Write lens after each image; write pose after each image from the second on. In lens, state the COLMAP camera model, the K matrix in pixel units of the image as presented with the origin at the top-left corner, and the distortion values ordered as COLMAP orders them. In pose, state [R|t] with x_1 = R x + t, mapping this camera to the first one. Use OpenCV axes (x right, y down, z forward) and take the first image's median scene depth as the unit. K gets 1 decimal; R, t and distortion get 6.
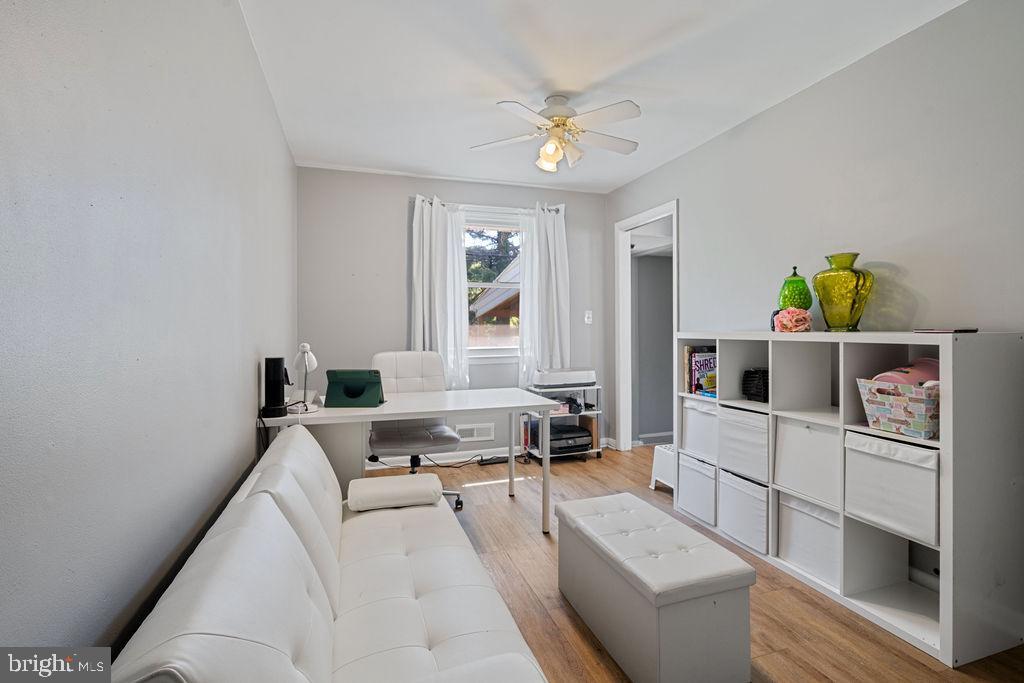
lens RADIAL K [[476.1, 0, 510.9], [0, 476.1, 331.6], [0, 0, 1]] dist [-0.003541, 0.000603]
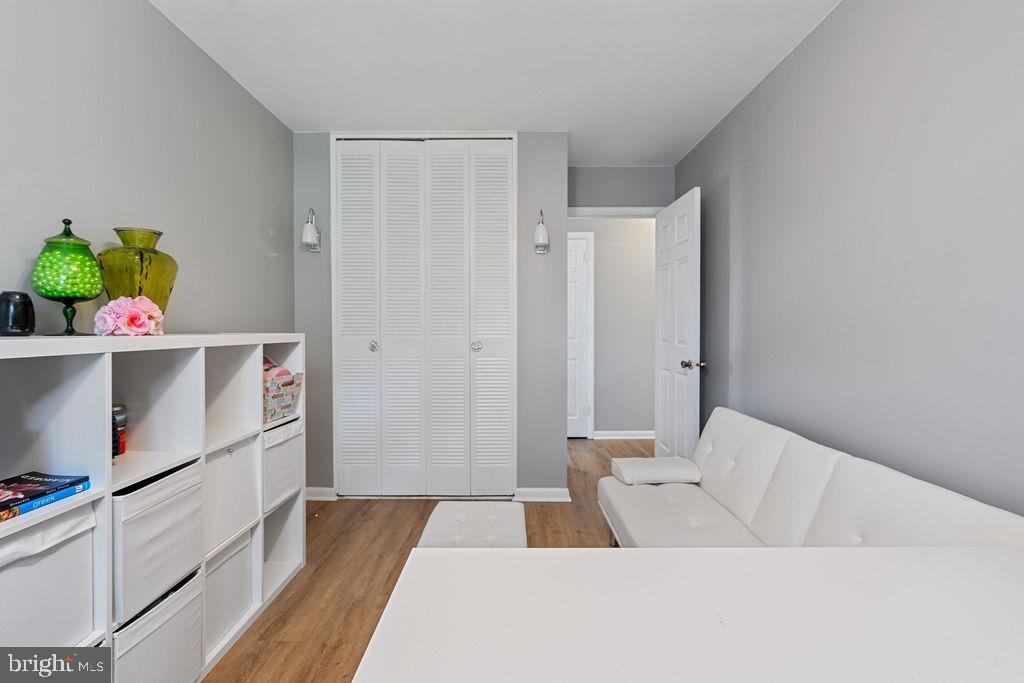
lens RADIAL K [[476.1, 0, 510.9], [0, 476.1, 331.6], [0, 0, 1]] dist [-0.003541, 0.000603]
pose [[-0.951594, 0.004849, 0.307319, -0.045198], [0.007997, 0.999928, 0.008985, -0.003618], [-0.307253, 0.011007, -0.951564, 0.864970]]
